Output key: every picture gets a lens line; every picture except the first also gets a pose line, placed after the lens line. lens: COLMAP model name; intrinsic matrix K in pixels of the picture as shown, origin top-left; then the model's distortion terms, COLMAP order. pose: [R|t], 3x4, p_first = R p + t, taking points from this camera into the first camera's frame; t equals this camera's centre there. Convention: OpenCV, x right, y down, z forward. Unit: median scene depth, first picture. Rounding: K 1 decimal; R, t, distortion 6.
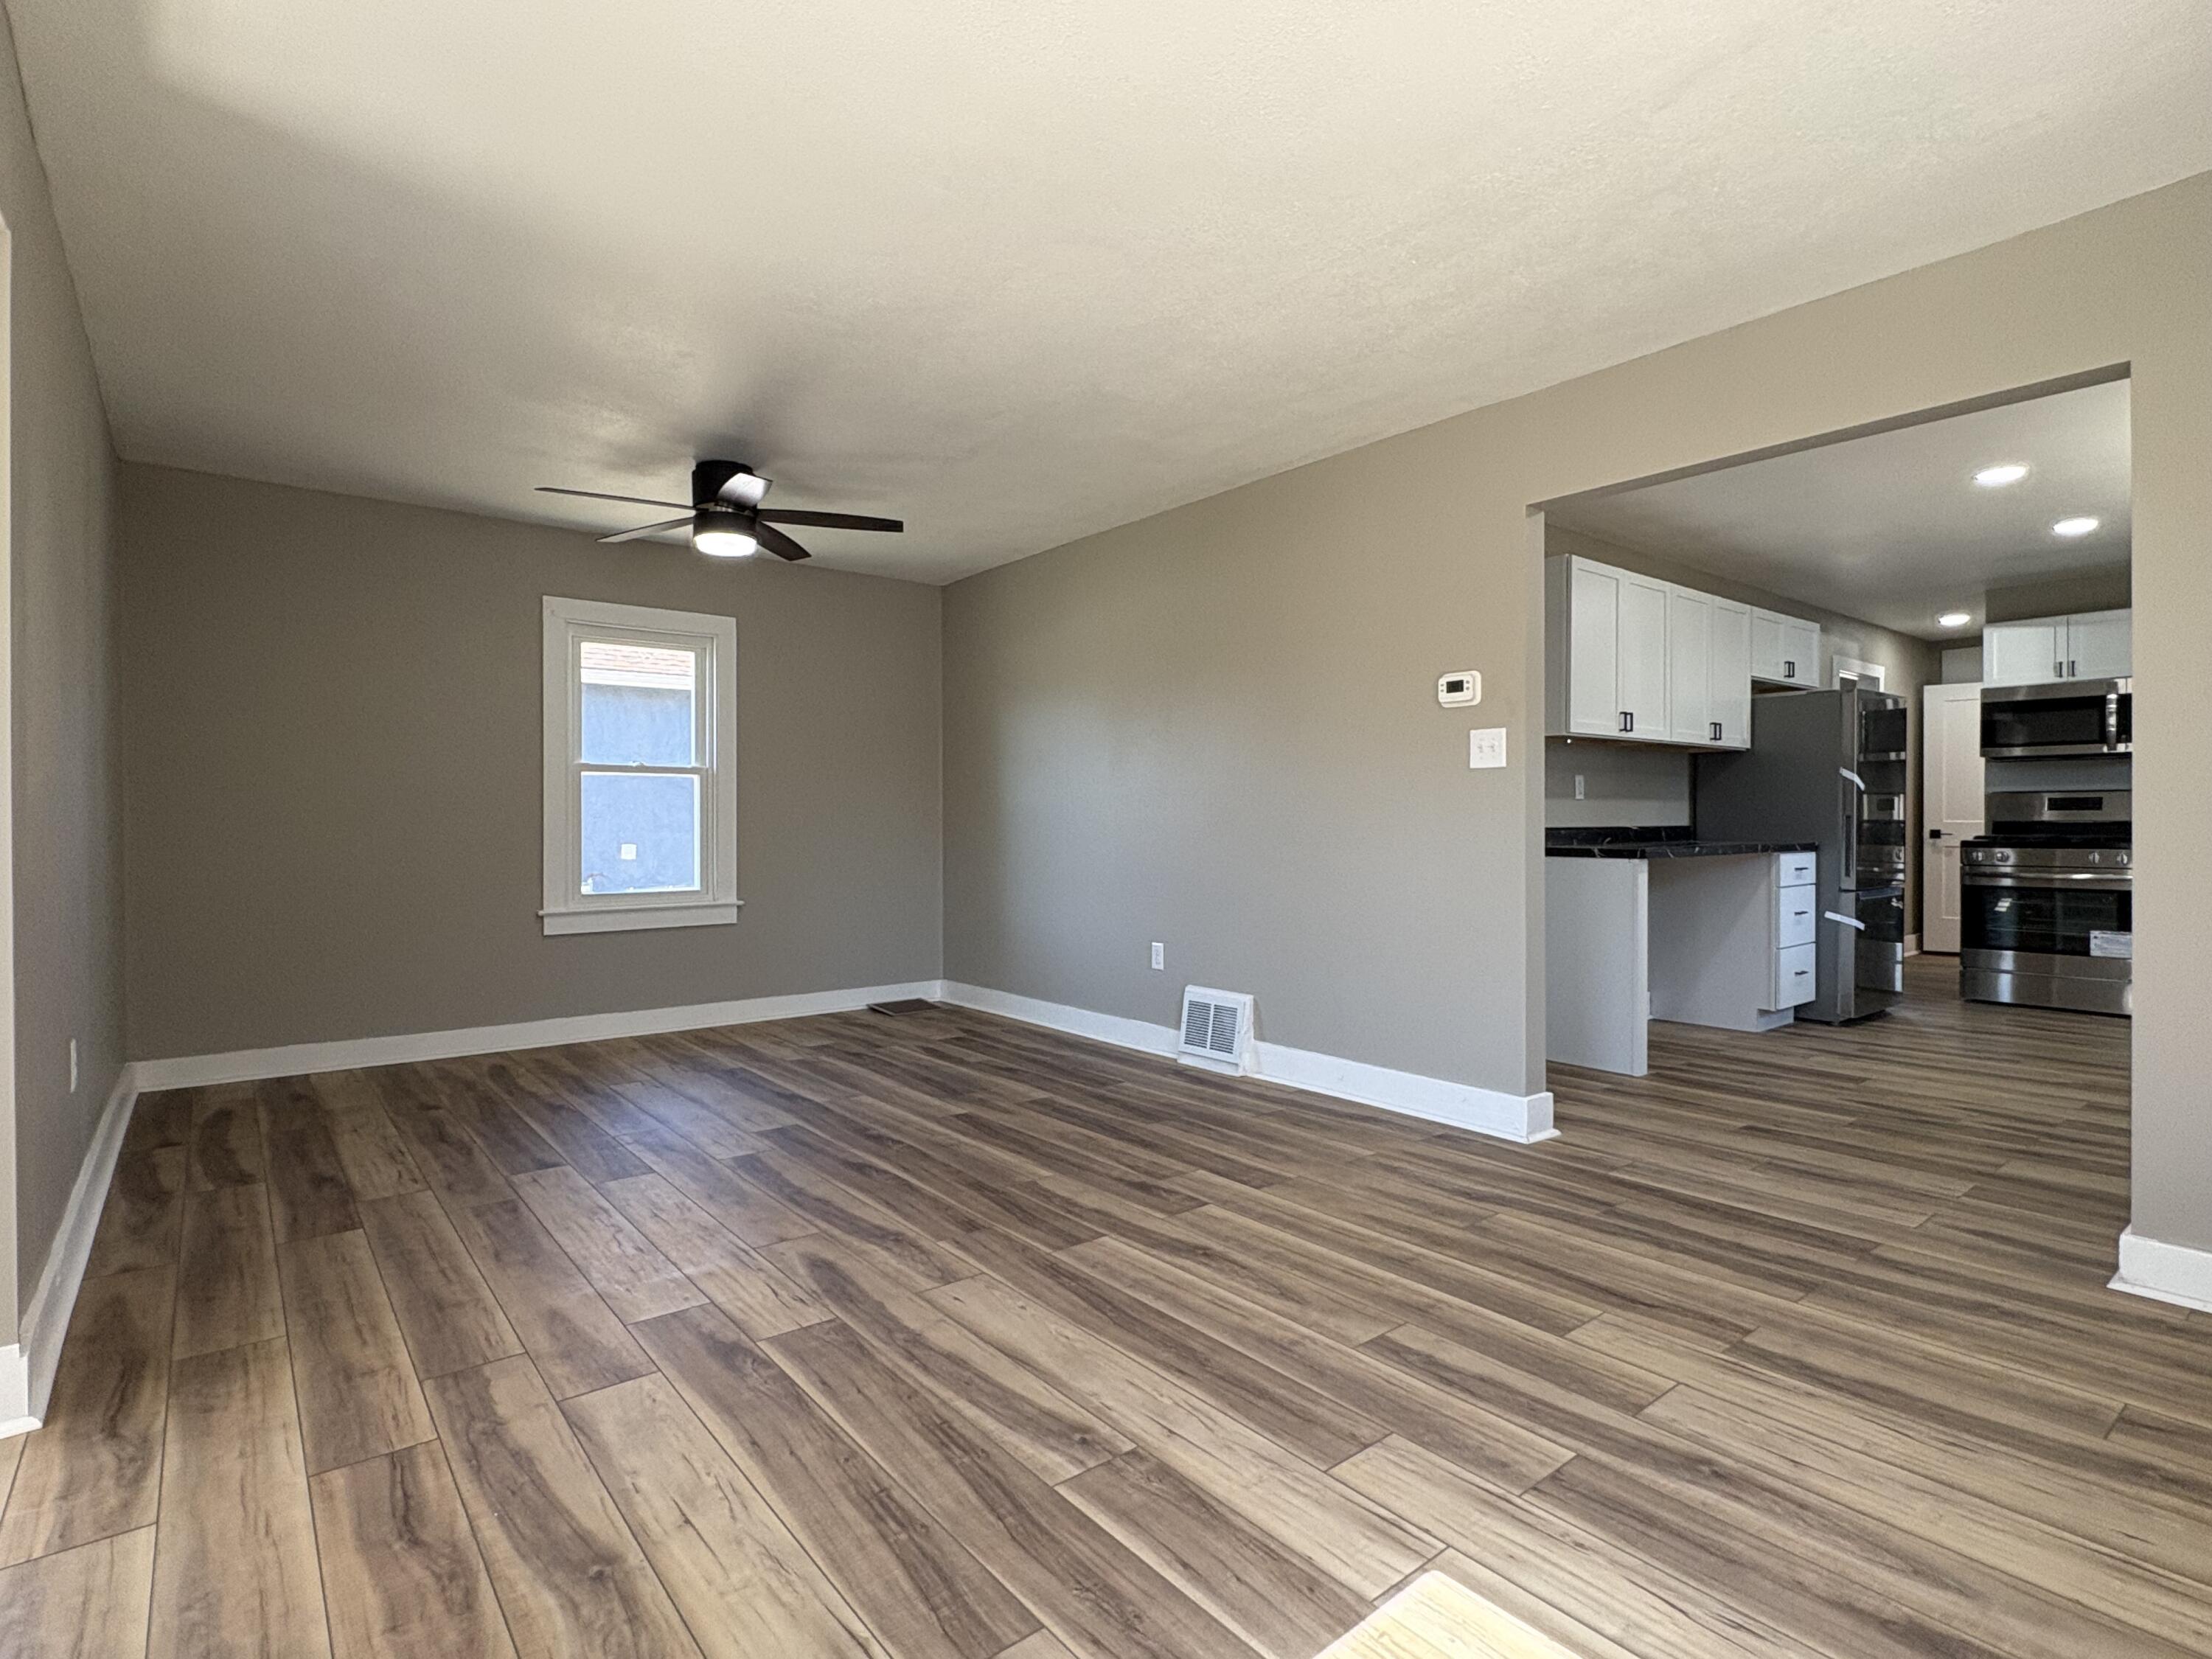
lens RADIAL K [[1108.3, 0, 1105.9], [0, 1108.3, 829.4], [0, 0, 1]] dist [0.002503, -0.000514]
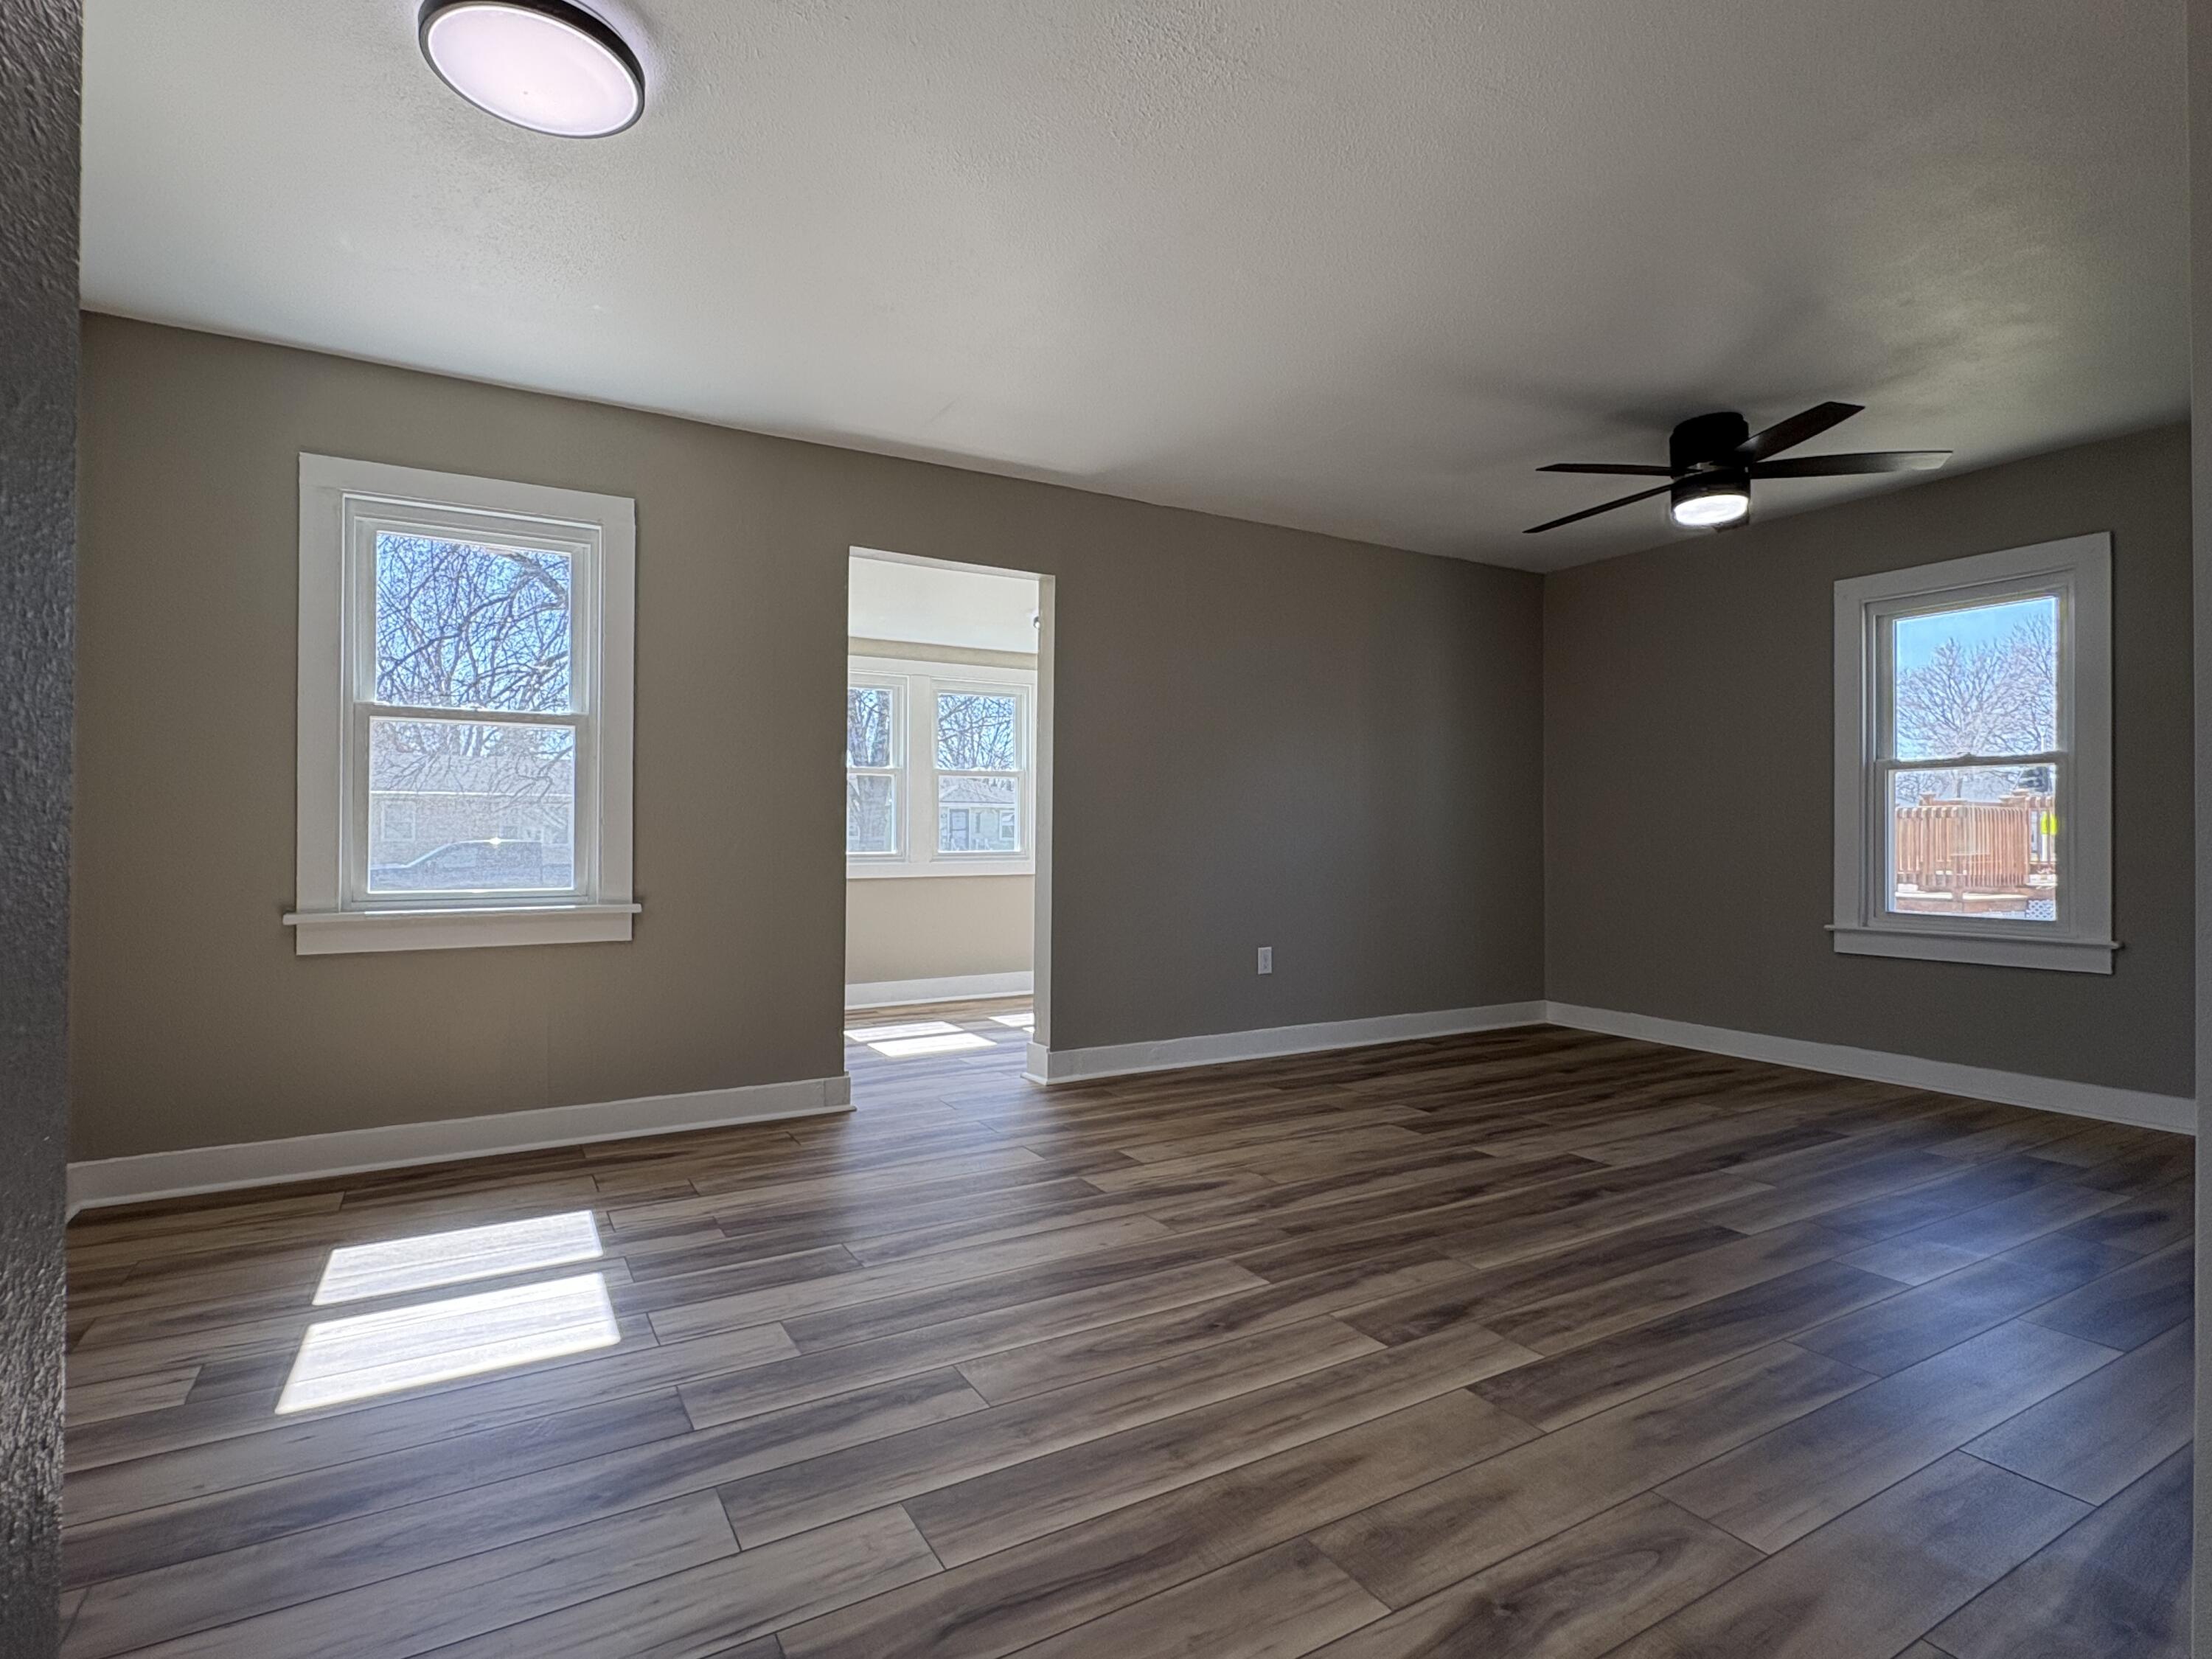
lens RADIAL K [[1108.3, 0, 1102.3], [0, 1108.3, 833.9], [0, 0, 1]] dist [0.002503, -0.000514]
pose [[-0.149678, -0.000804, -0.988734, 0.792665], [-0.009615, 0.999954, 0.000642, 0.004811], [0.988688, 0.009603, -0.149679, 0.872060]]
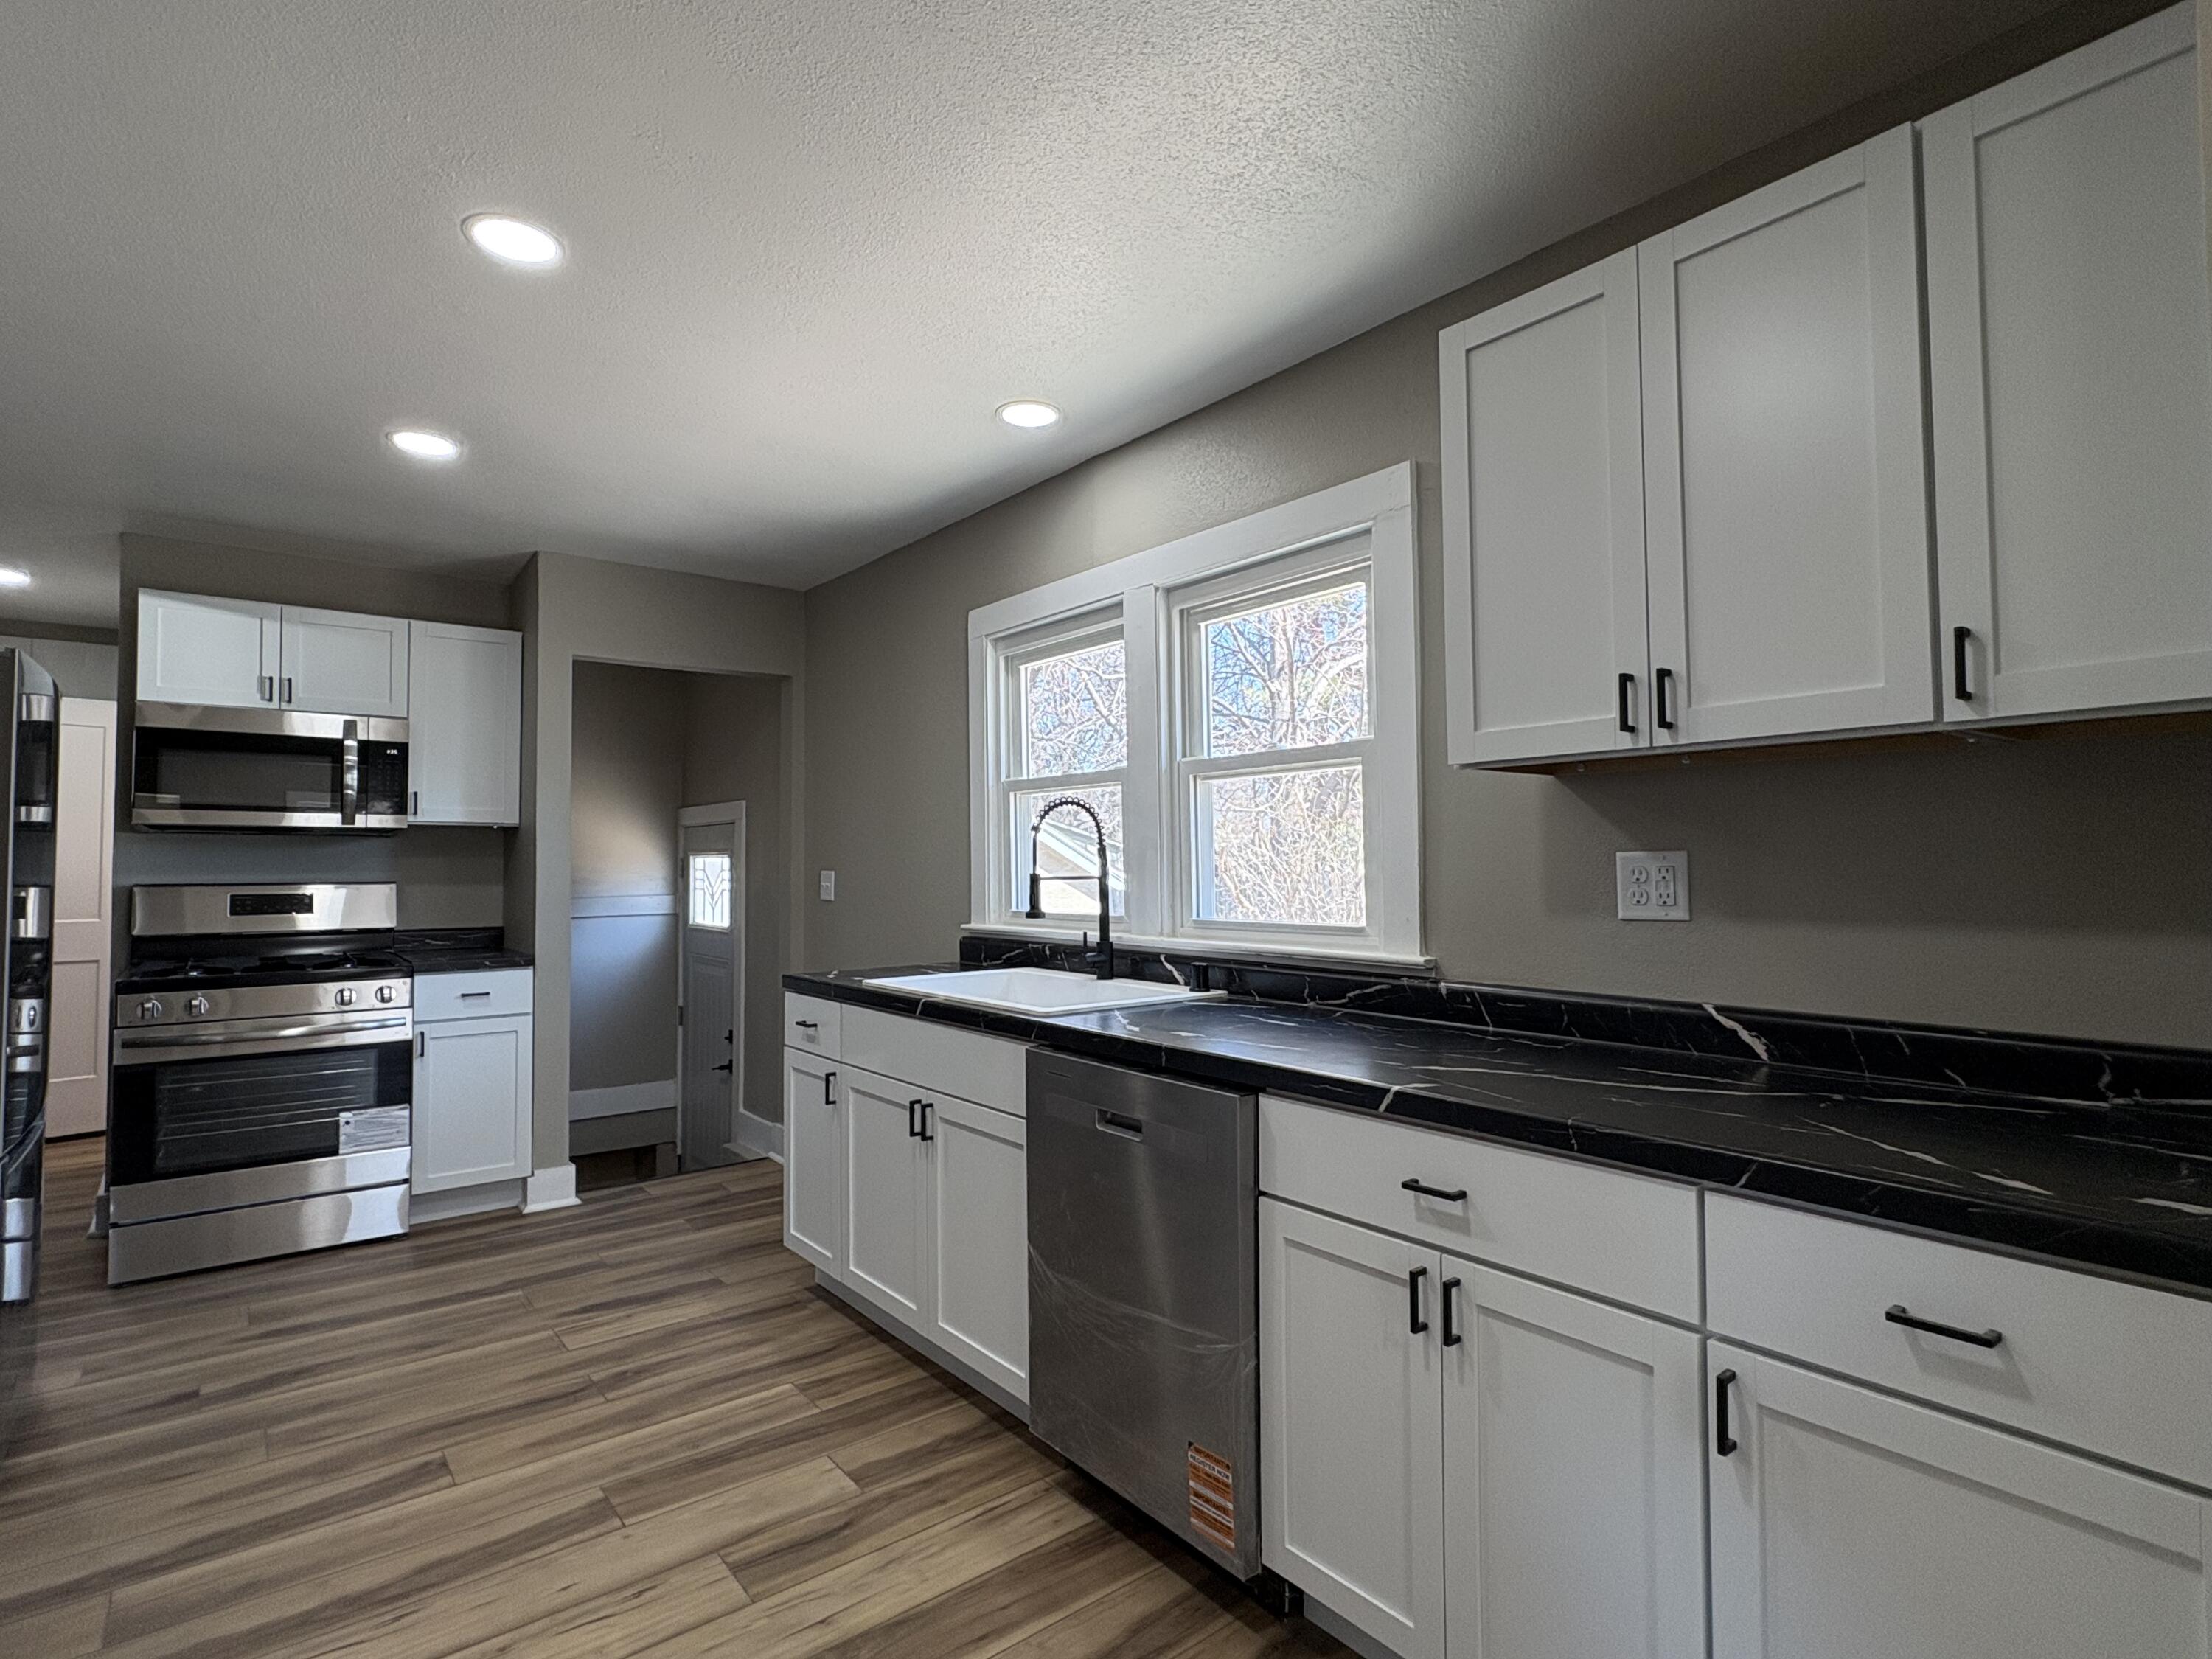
lens RADIAL K [[1108.3, 0, 1097.1], [0, 1108.3, 829.6], [0, 0, 1]] dist [0.002503, -0.000514]
pose [[0.006717, 0.036799, 0.999300, 0.488389], [0.012135, 0.999246, -0.036879, -0.073313], [-0.999904, 0.012374, 0.006266, 1.057606]]
